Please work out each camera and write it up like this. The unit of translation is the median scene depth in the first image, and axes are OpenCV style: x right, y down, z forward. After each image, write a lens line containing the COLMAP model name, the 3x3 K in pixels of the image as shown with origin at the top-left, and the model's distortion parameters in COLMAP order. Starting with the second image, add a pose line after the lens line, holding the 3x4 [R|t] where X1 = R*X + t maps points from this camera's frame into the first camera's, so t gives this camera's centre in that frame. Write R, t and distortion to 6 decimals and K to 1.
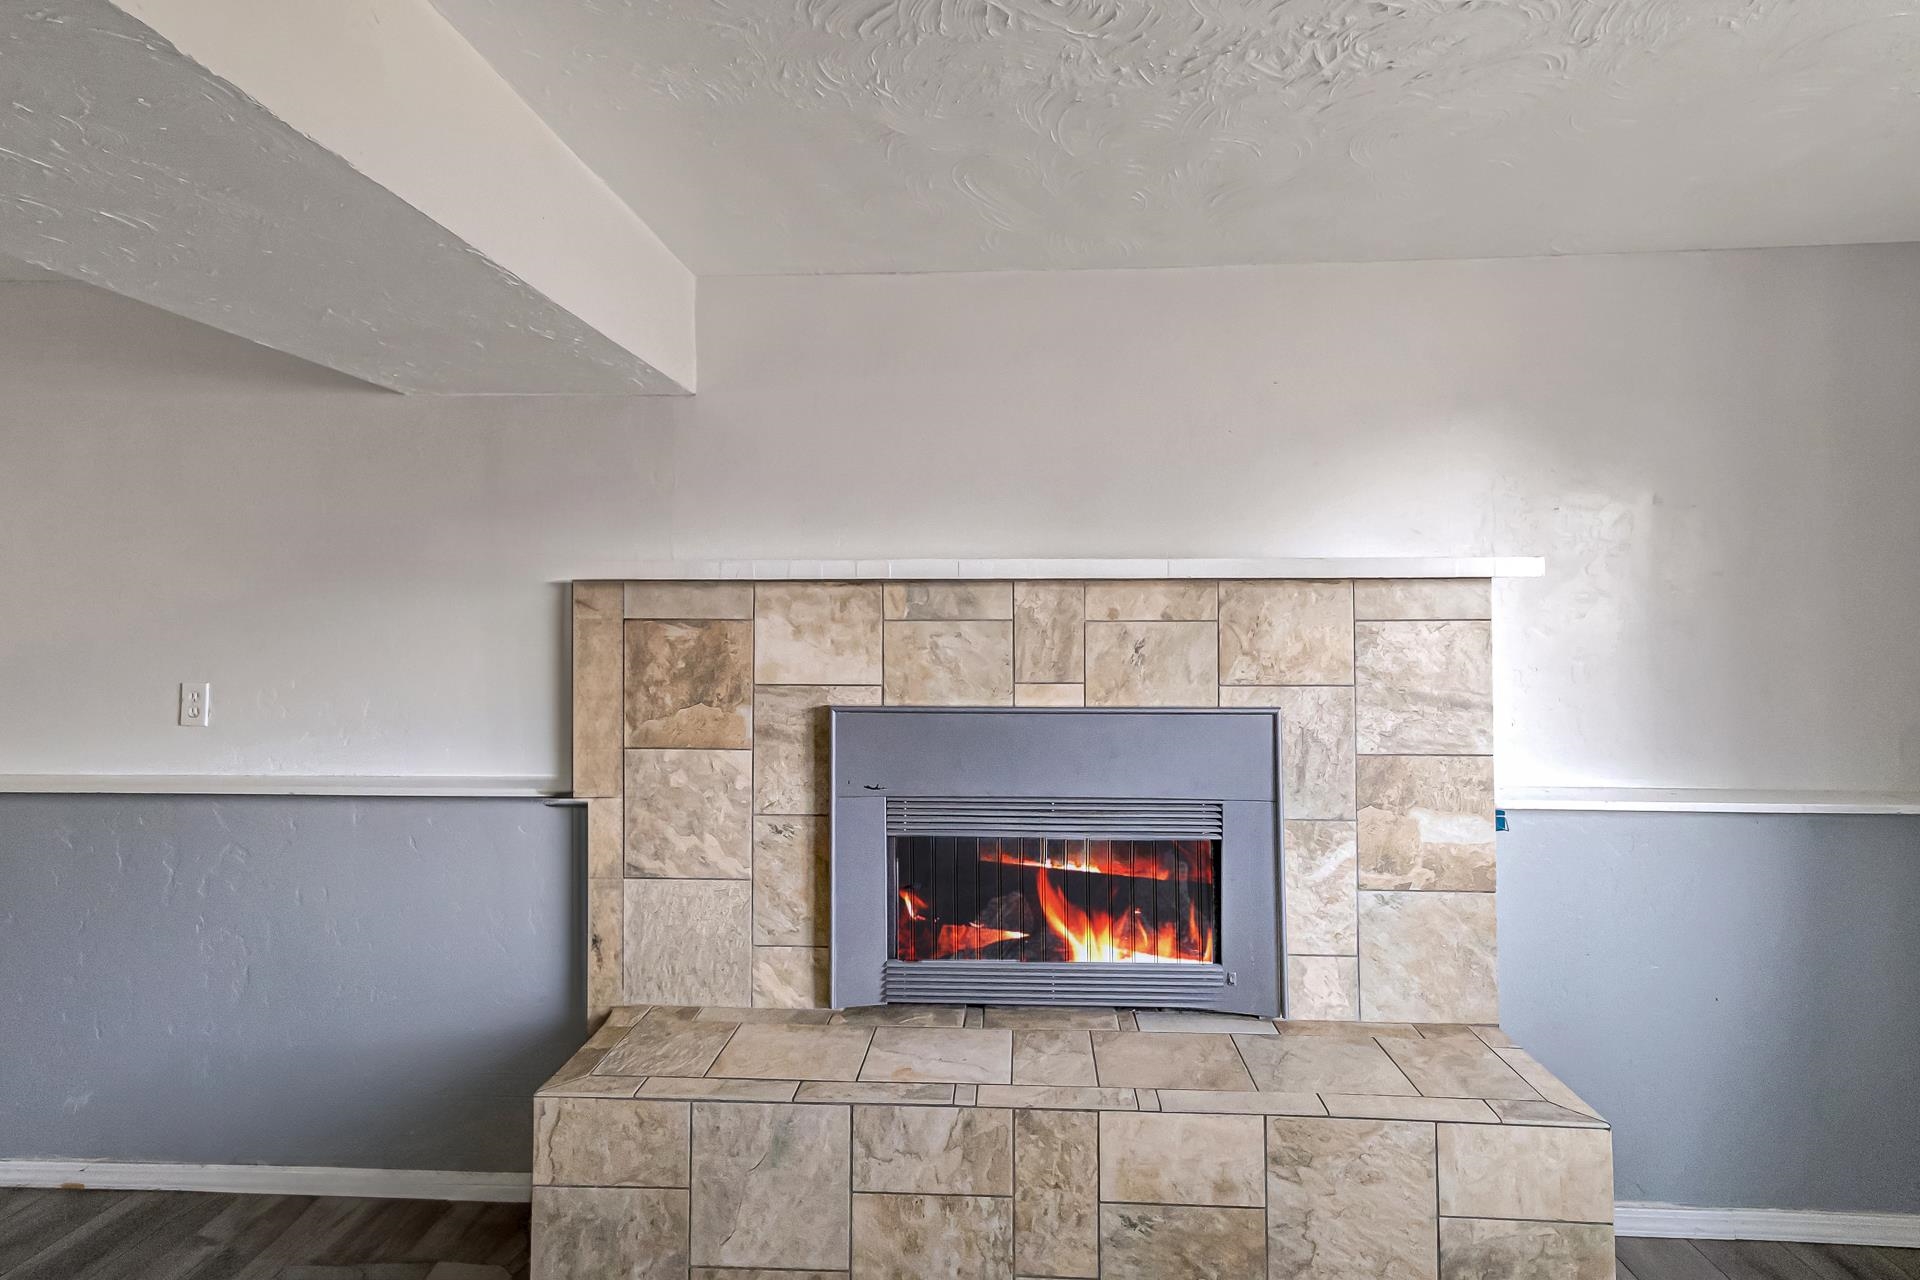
lens RADIAL K [[980.2, 0, 965.1], [0, 980.2, 610.1], [0, 0, 1]] dist [0.027522, 0.001002]
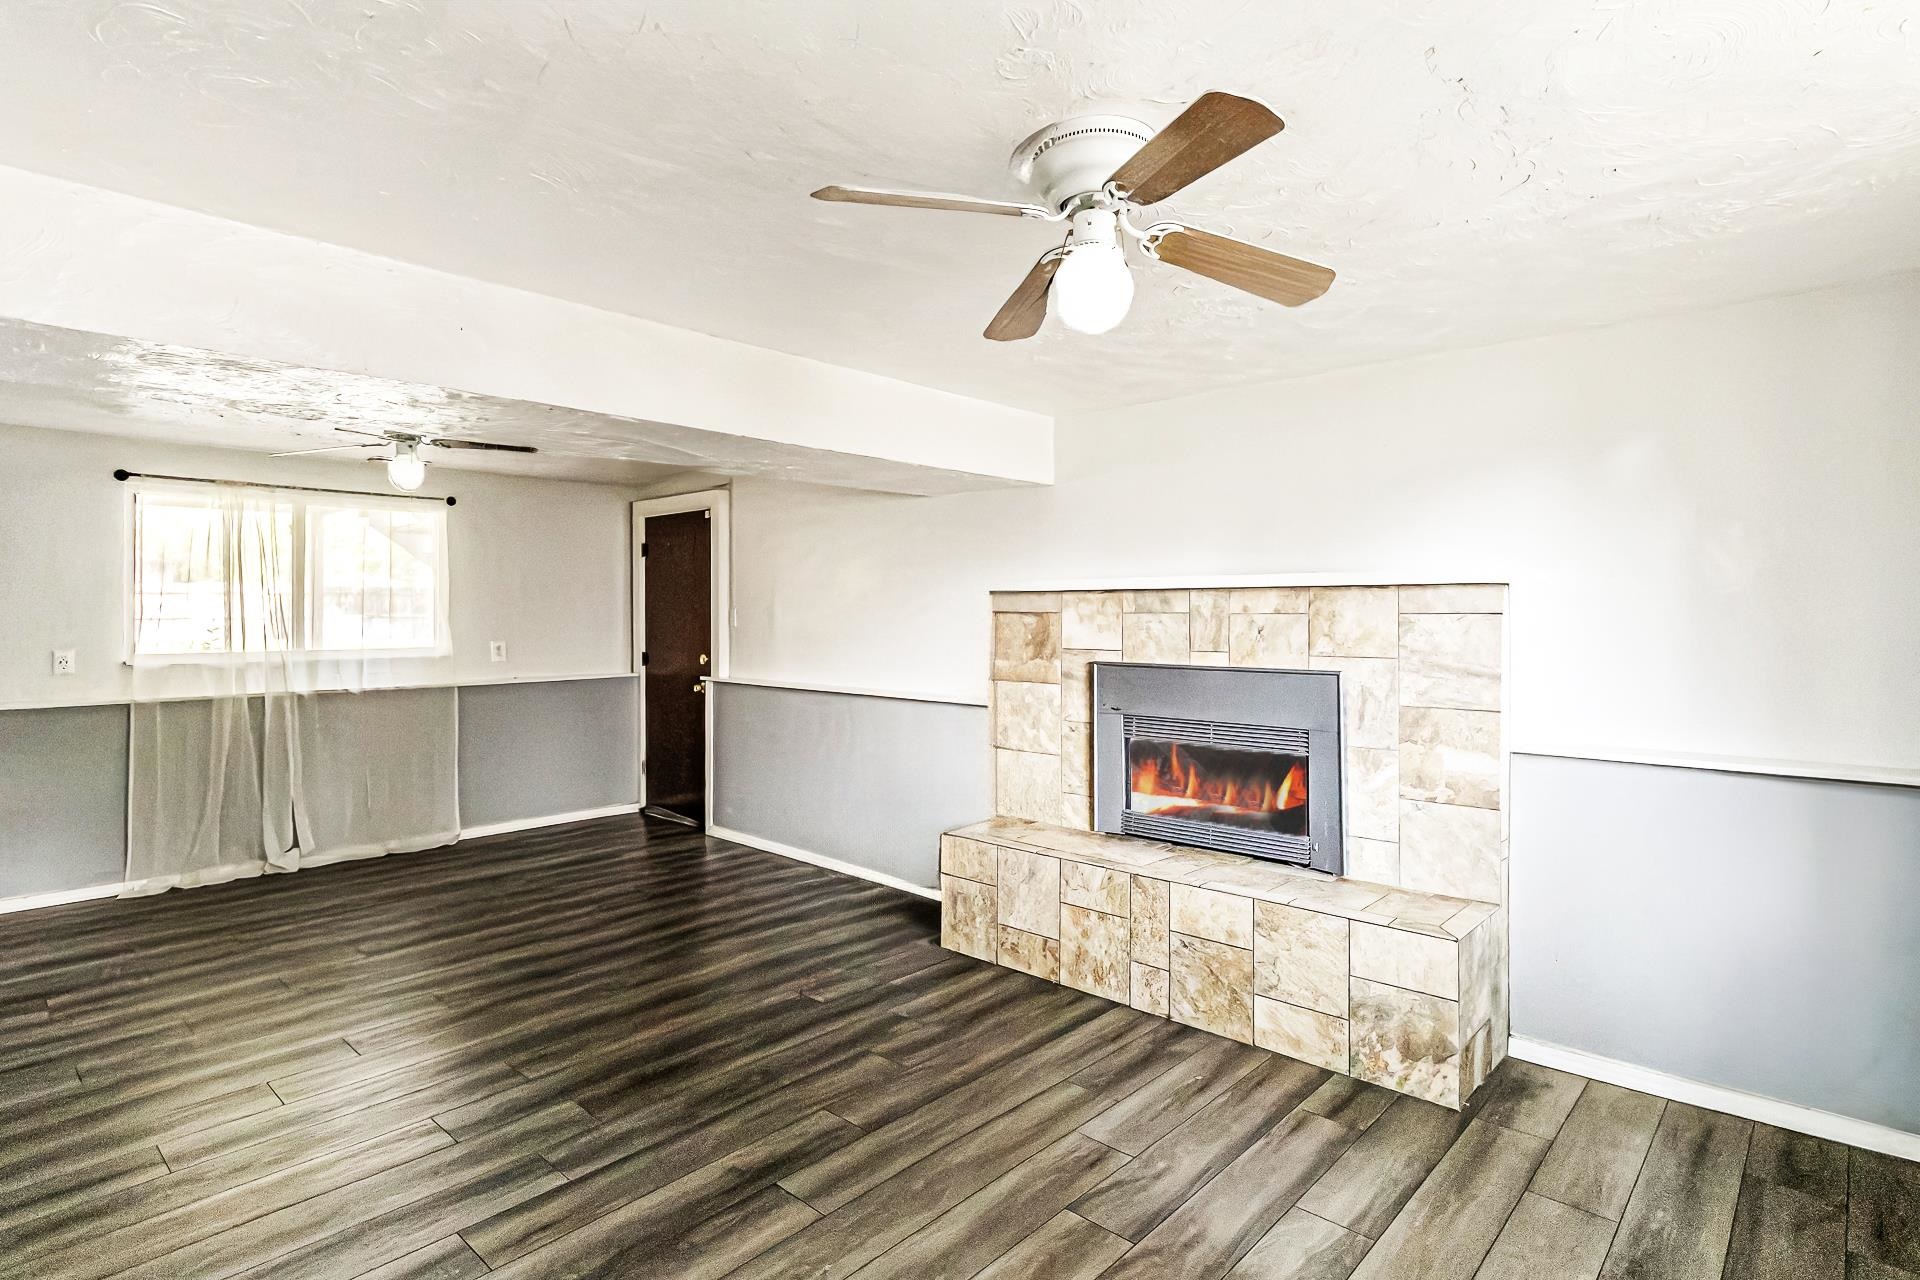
lens RADIAL K [[980.2, 0, 960.0], [0, 980.2, 626.9], [0, 0, 1]] dist [0.027522, 0.001002]
pose [[0.774291, 0.010751, -0.632738, 0.808006], [0.005169, 0.999715, 0.023311, -0.006913], [0.632808, -0.021320, 0.774015, -0.529669]]
